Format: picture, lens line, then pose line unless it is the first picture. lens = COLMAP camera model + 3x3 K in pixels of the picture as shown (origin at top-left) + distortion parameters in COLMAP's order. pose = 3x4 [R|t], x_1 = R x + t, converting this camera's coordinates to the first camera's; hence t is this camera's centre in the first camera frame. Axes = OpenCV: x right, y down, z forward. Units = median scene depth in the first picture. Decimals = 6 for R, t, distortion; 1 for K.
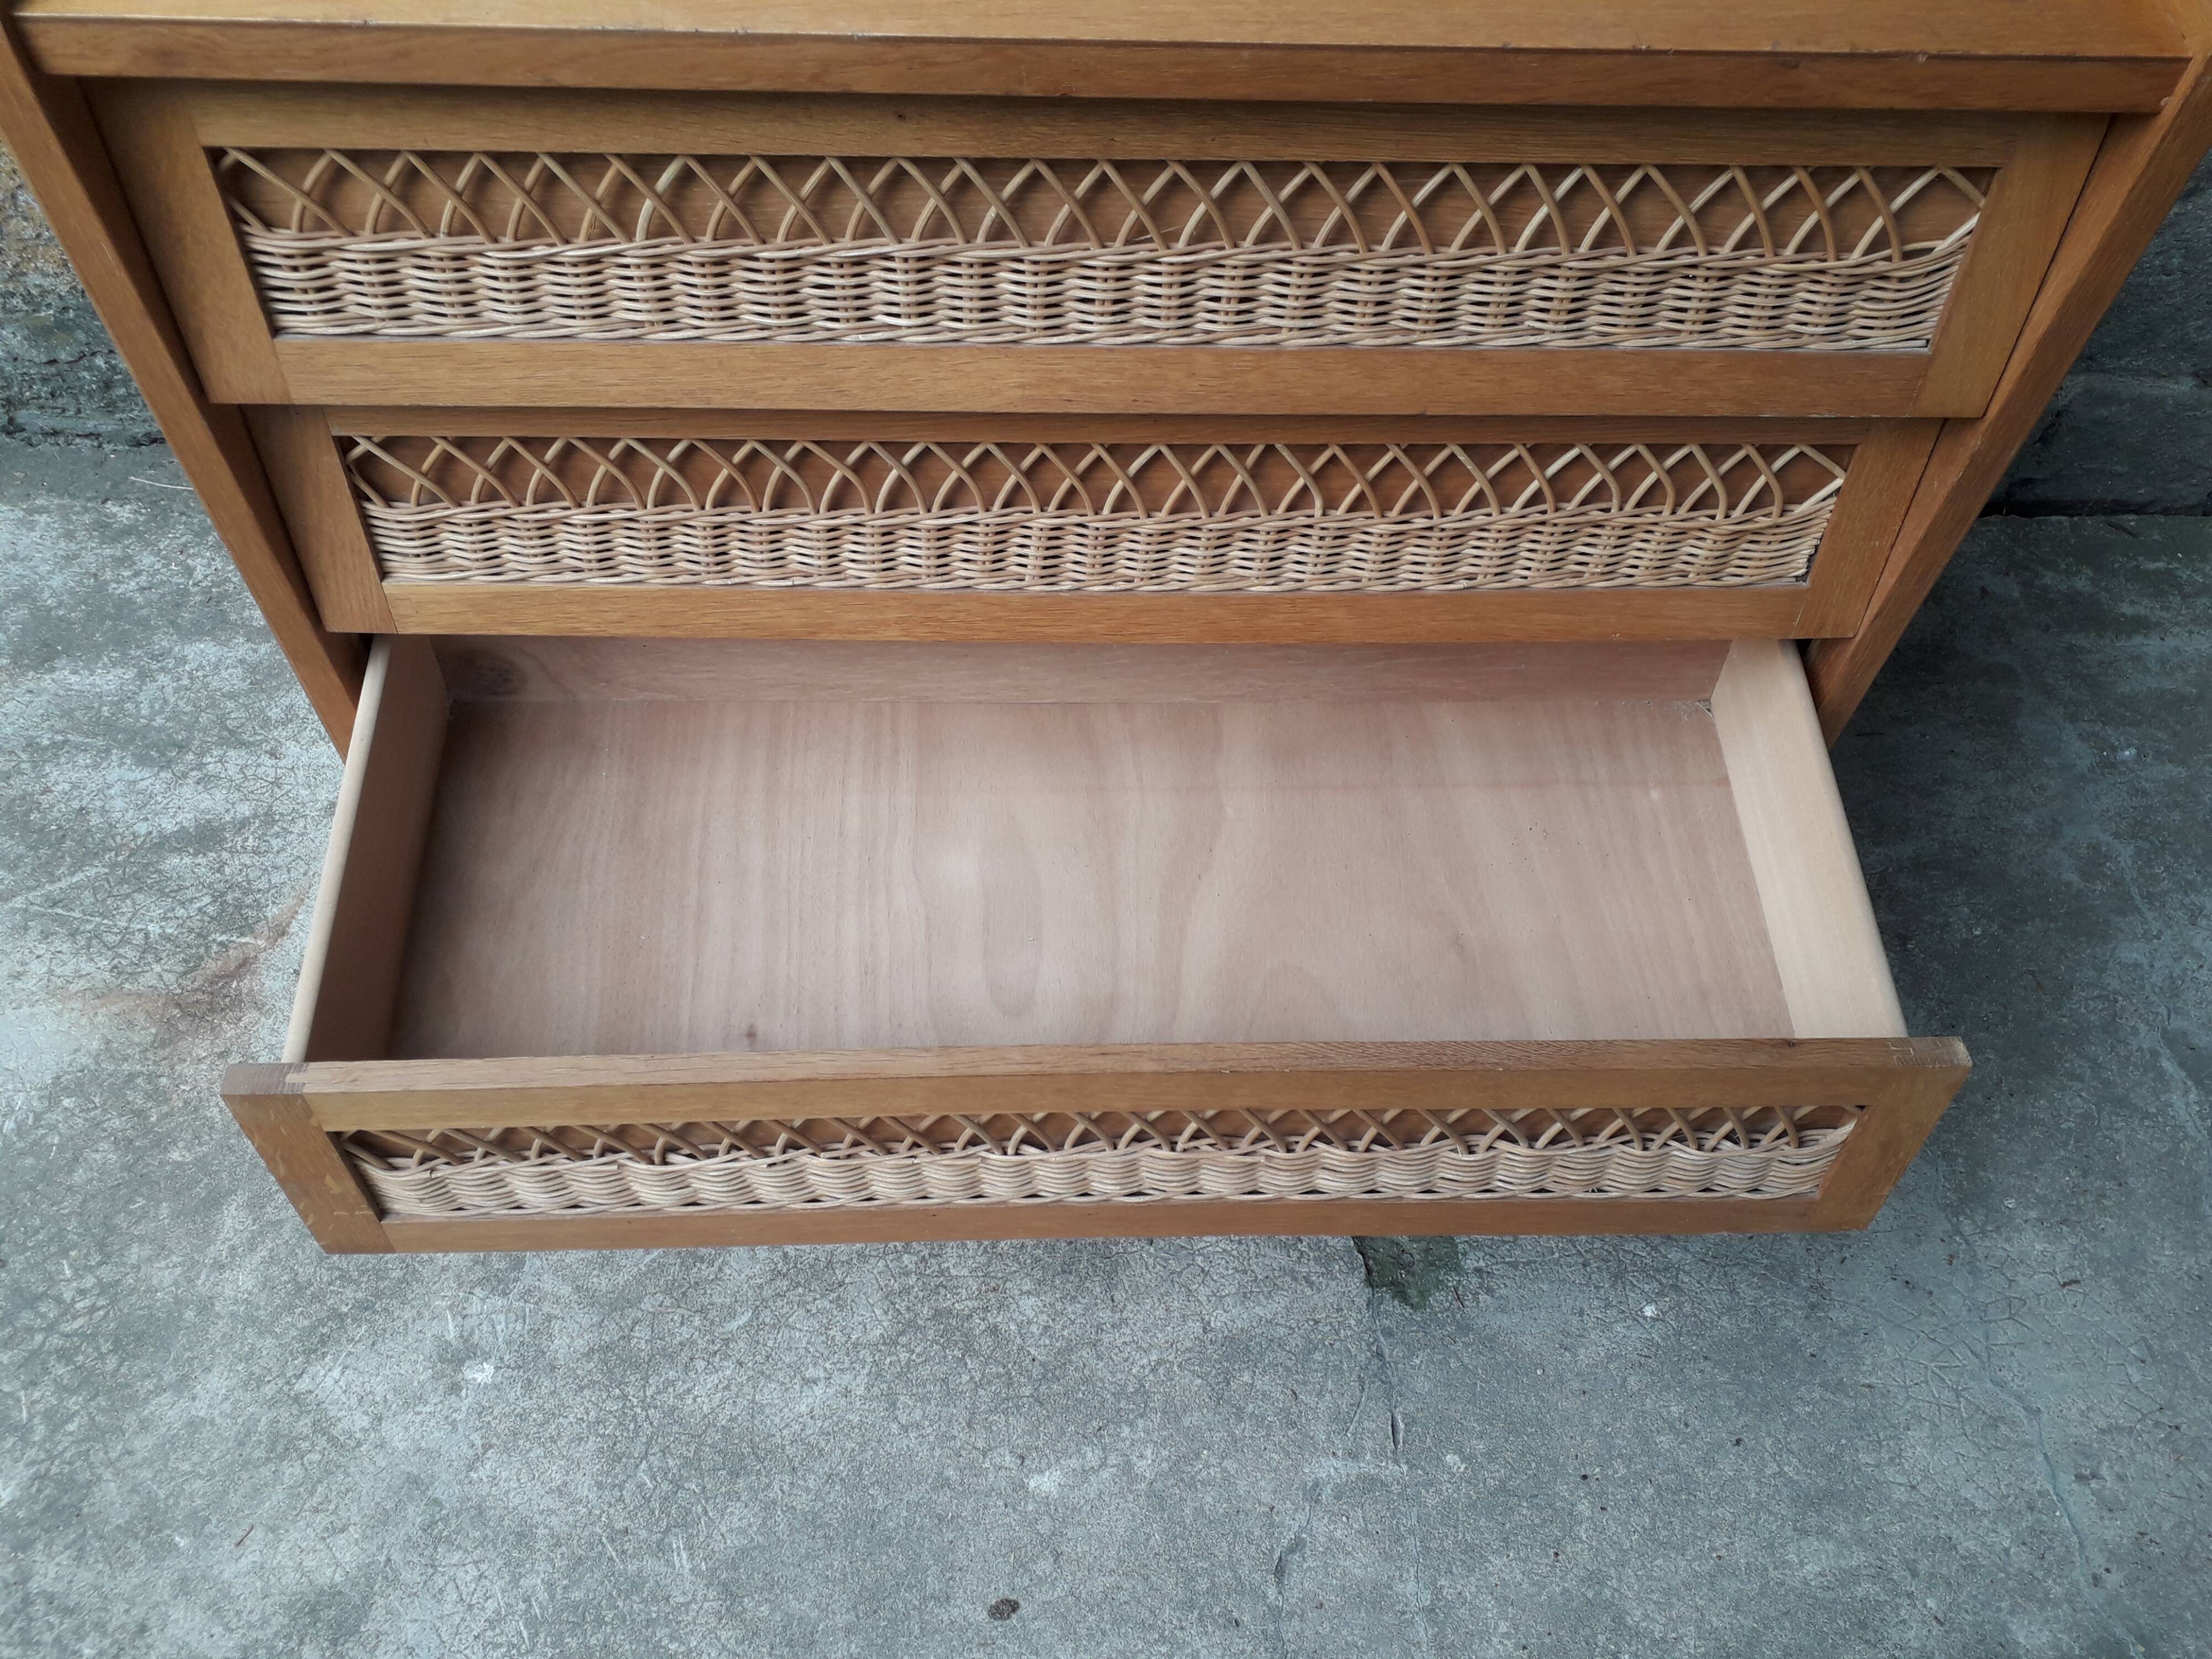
lens RADIAL K [[1751.4, 0, 1101.9], [0, 1751.4, 837.2], [0, 0, 1]] dist [0.011005, 0.002366]
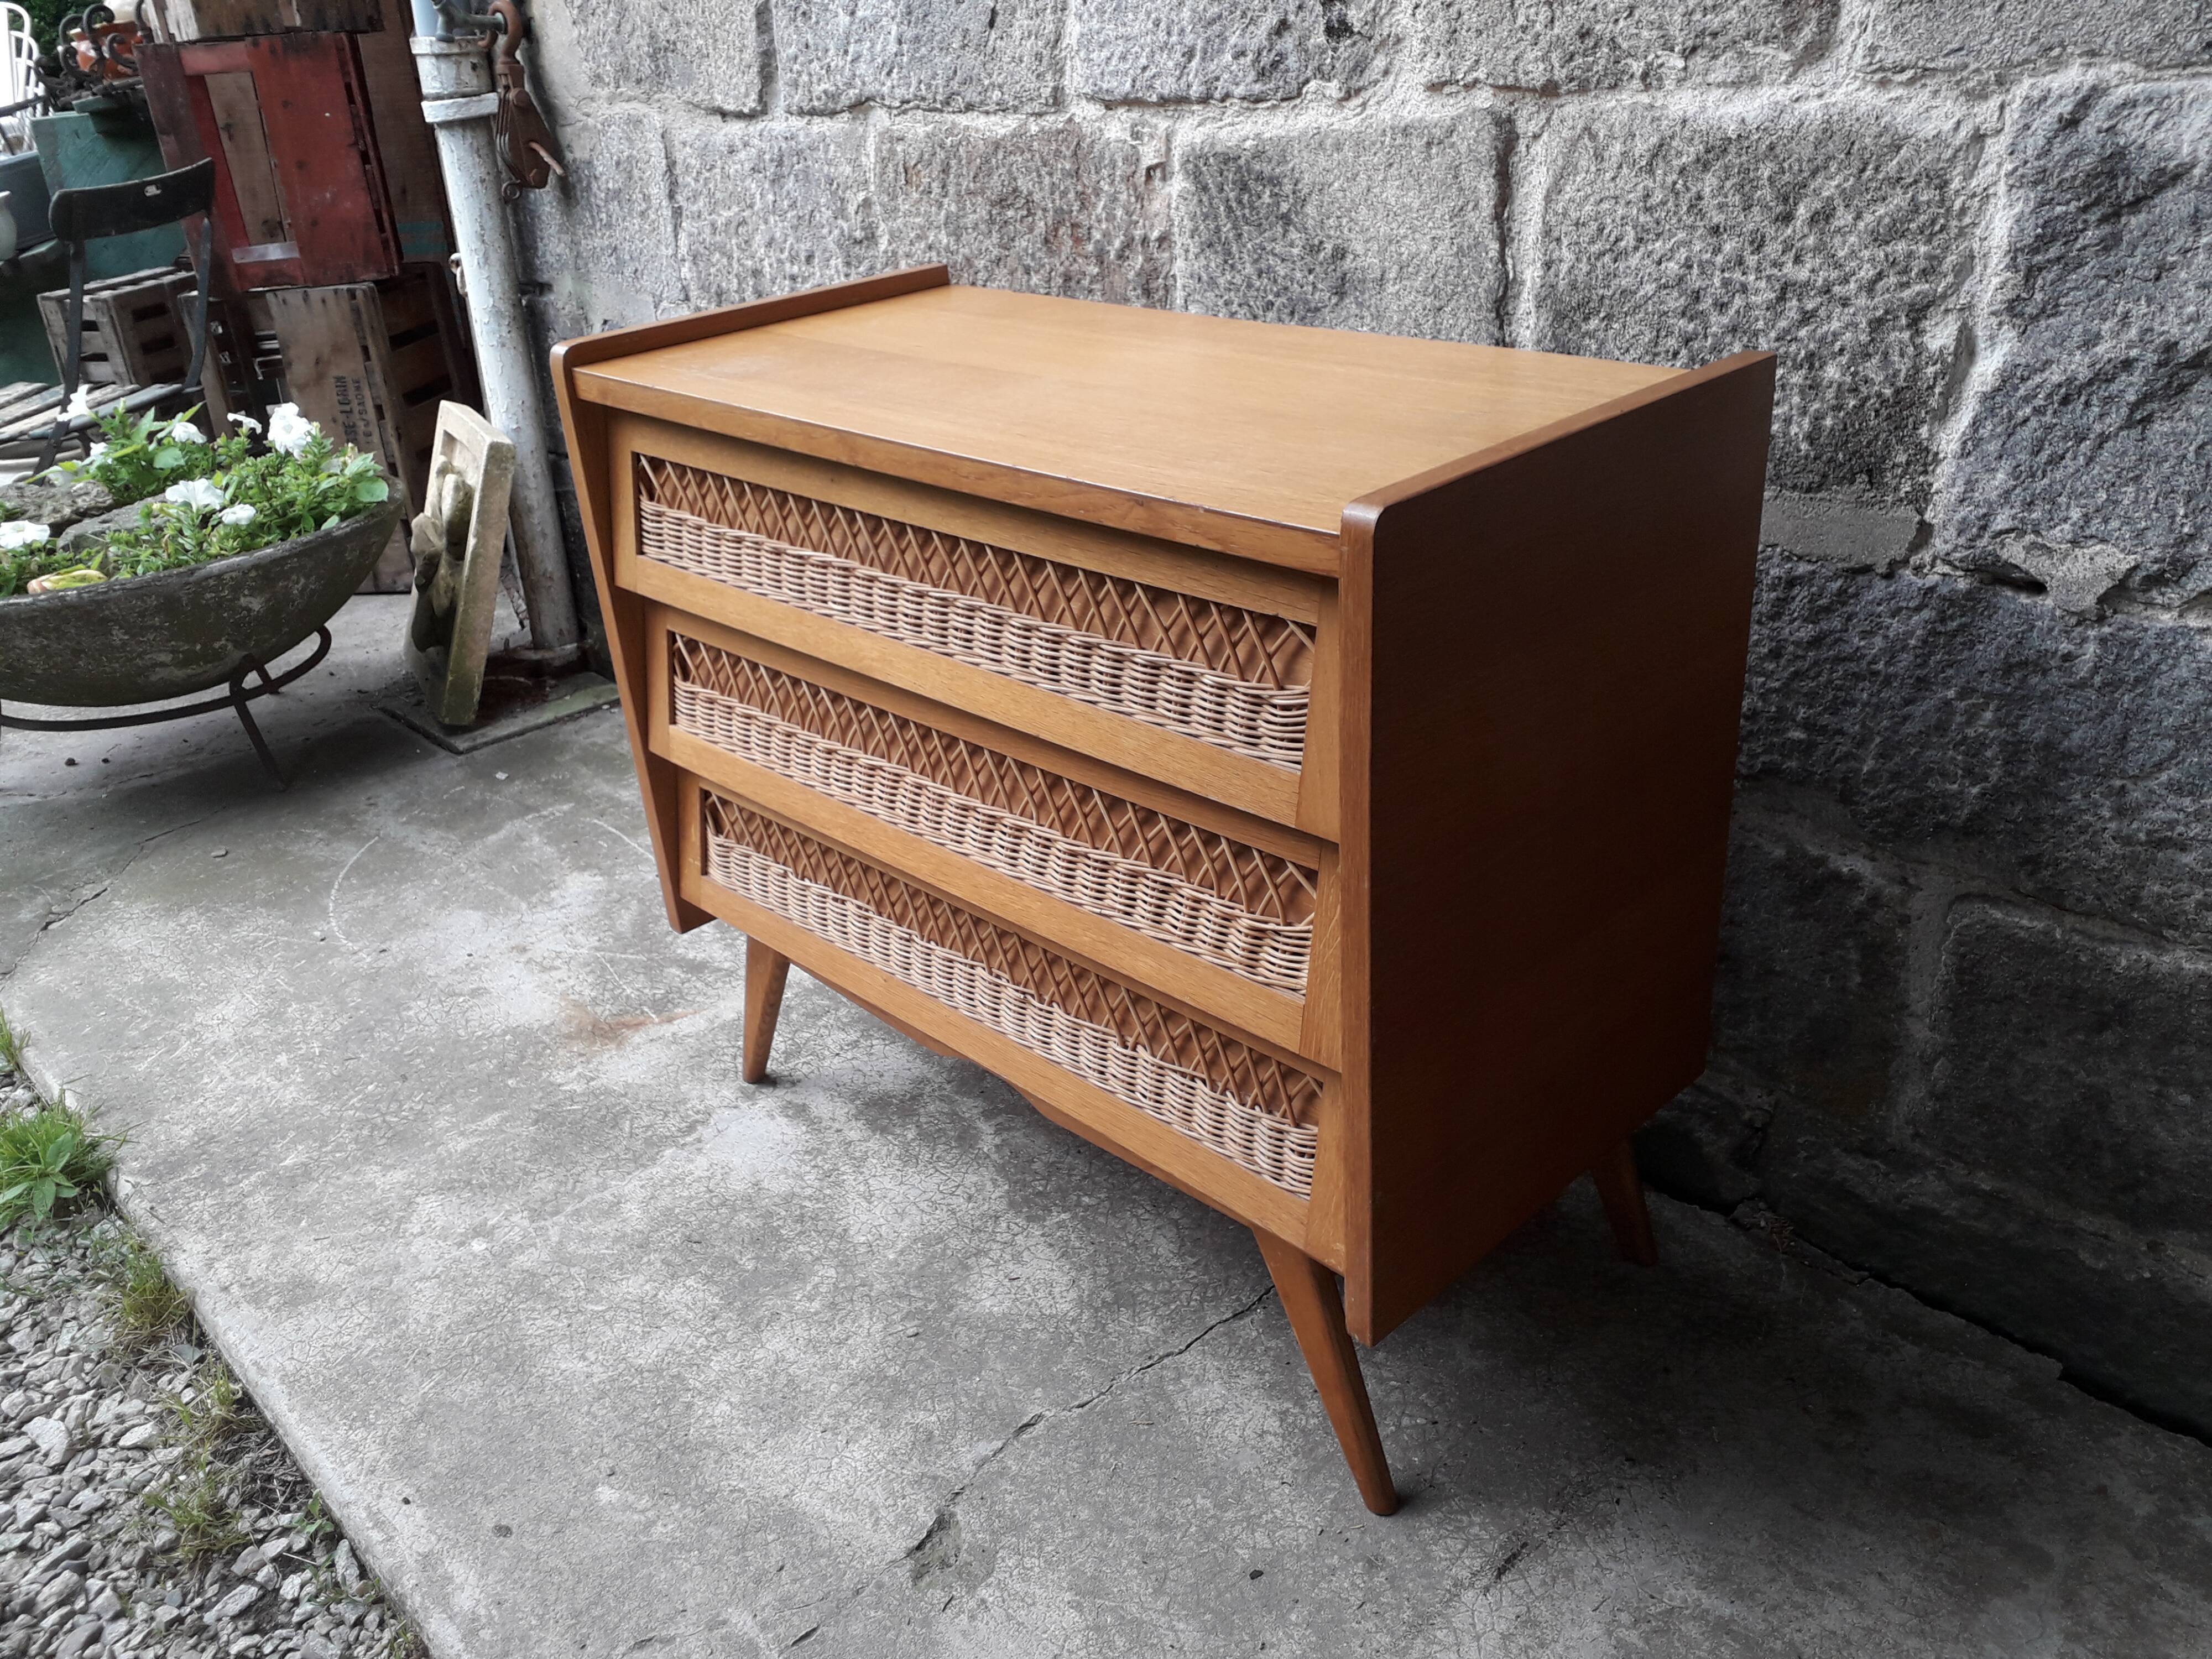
lens RADIAL K [[1711.8, 0, 1109.6], [0, 1711.8, 844.3], [0, 0, 1]] dist [0.005052, -0.003690]
pose [[0.687203, 0.267712, -0.675339, 0.833668], [-0.554657, 0.793708, -0.249766, 0.102857], [0.469157, 0.546221, 0.693927, 0.076520]]
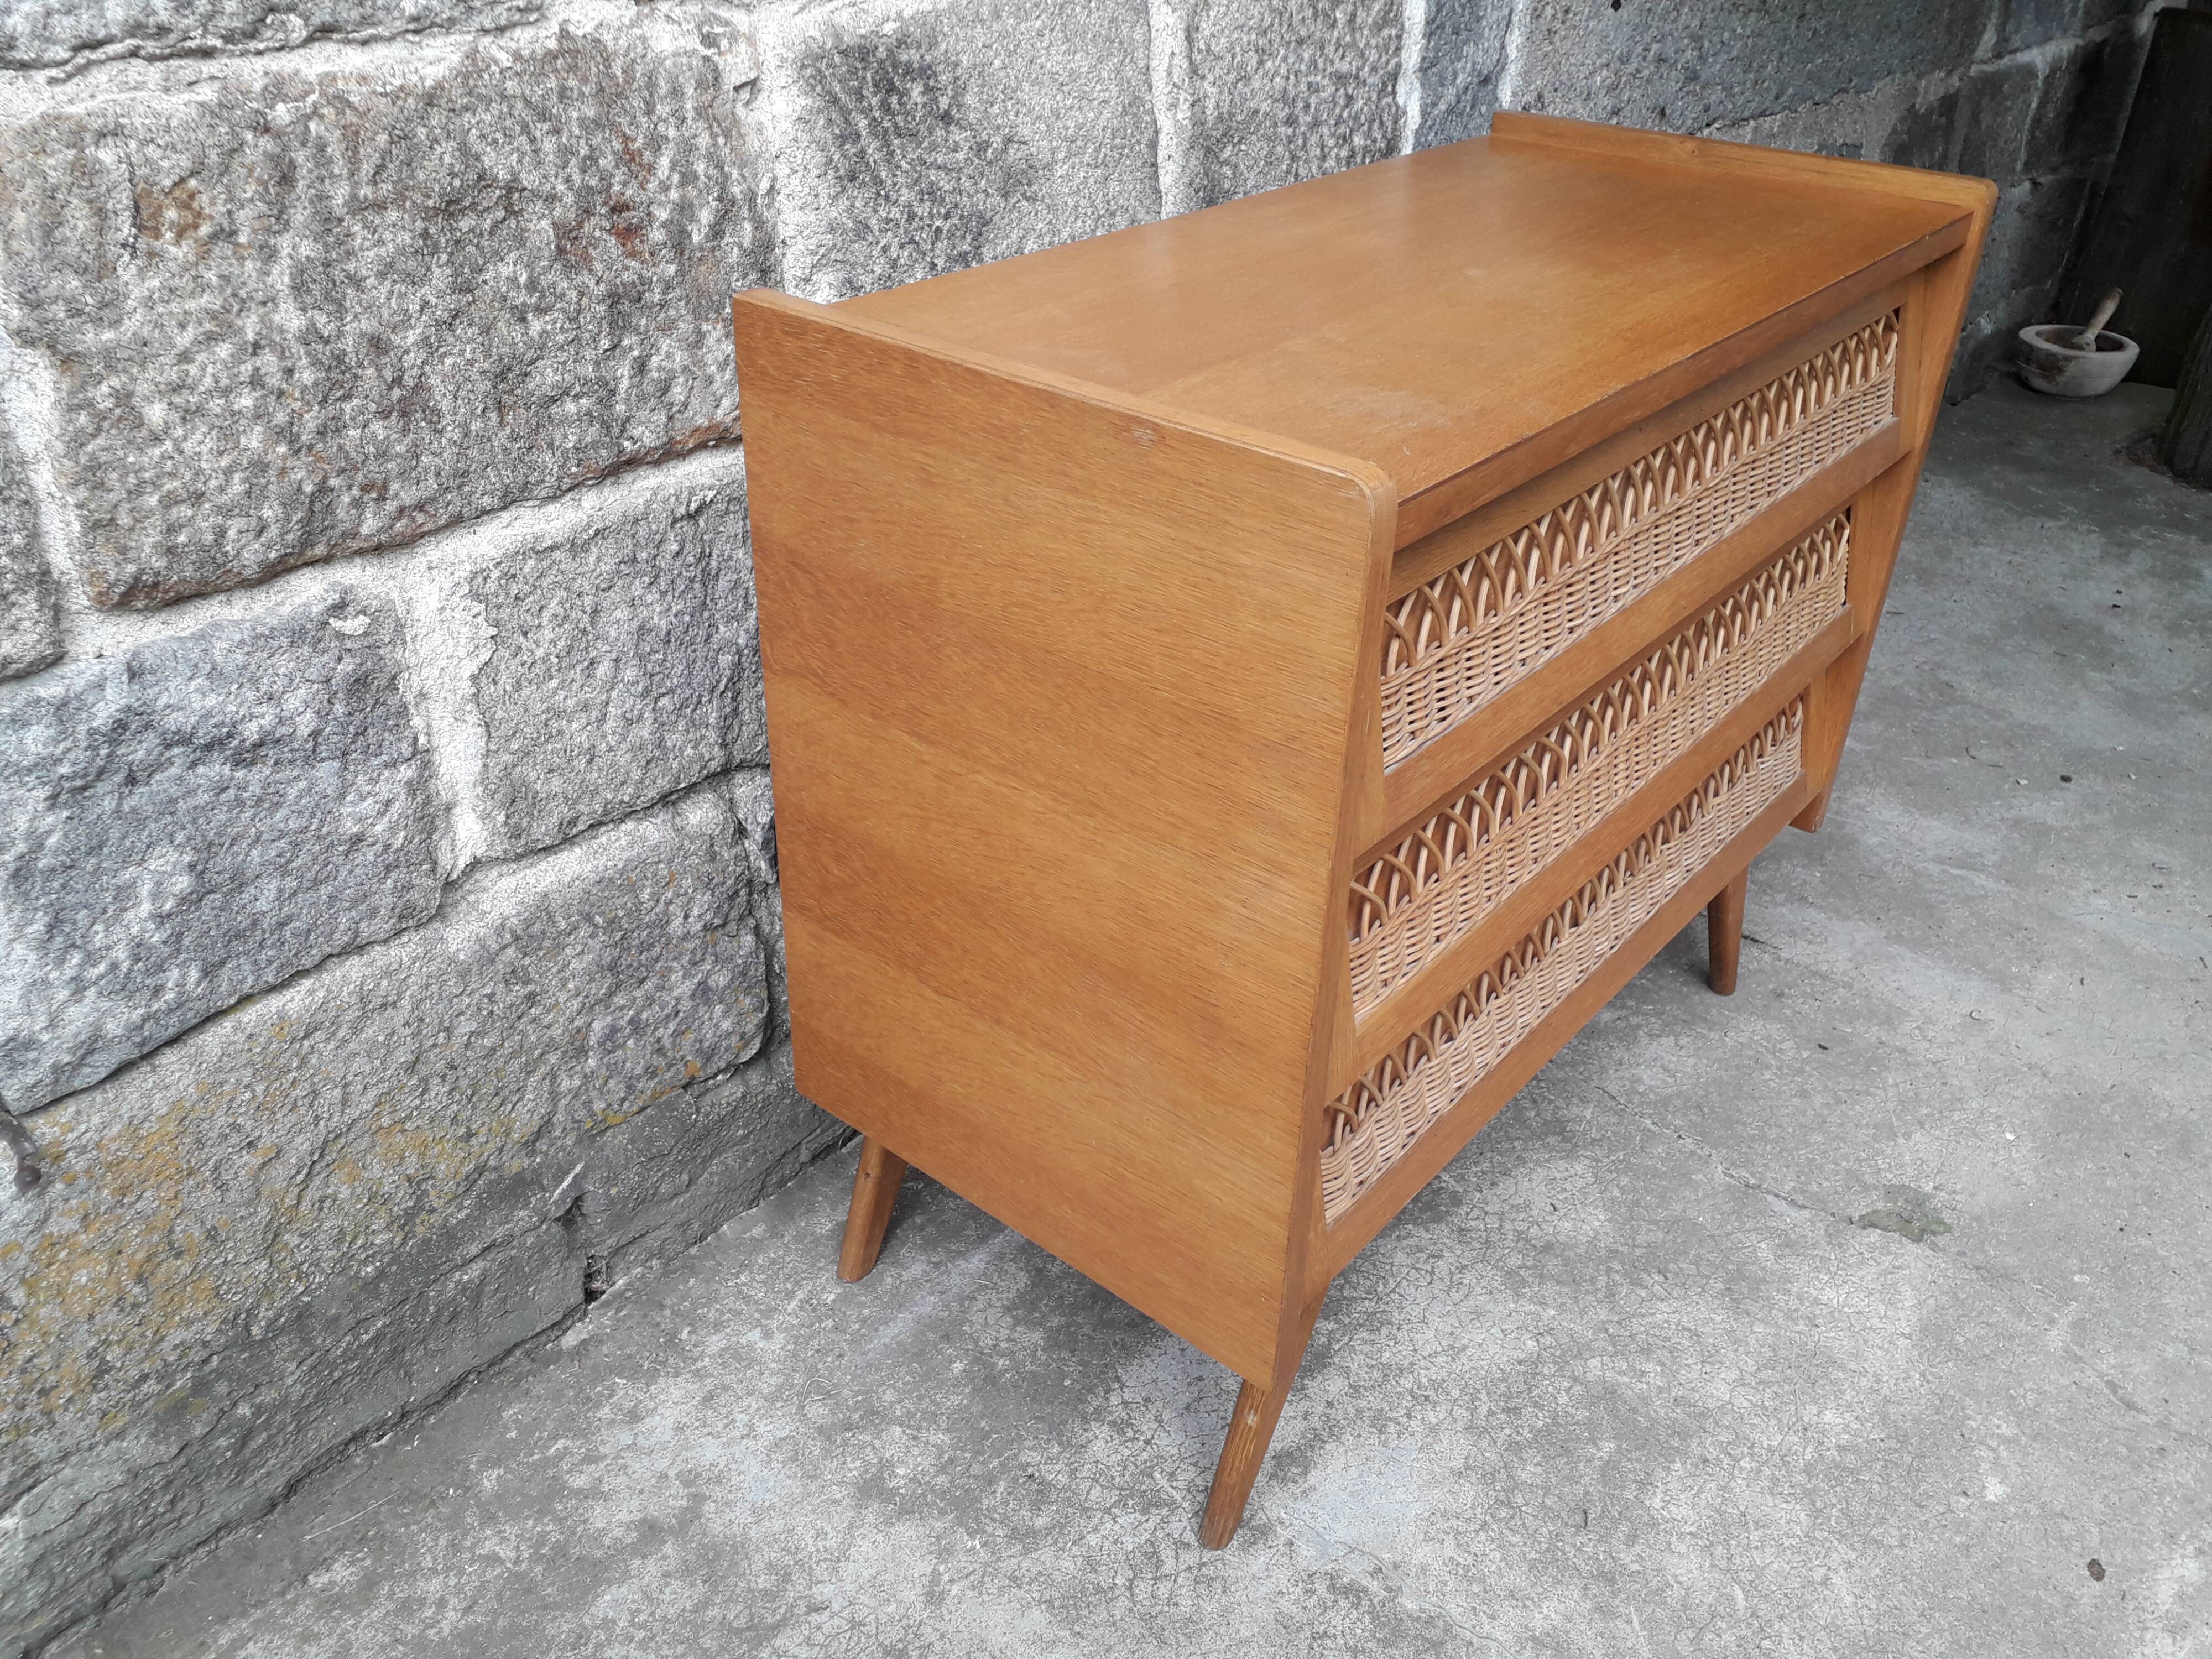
lens RADIAL K [[1707.6, 0, 1030.0], [0, 1707.6, 862.7], [0, 0, 1]] dist [0.006267, 0.001168]
pose [[0.670649, -0.417724, 0.612973, -0.888147], [0.629499, 0.757627, -0.172429, -0.130925], [-0.392378, 0.501505, 0.771059, 0.199143]]
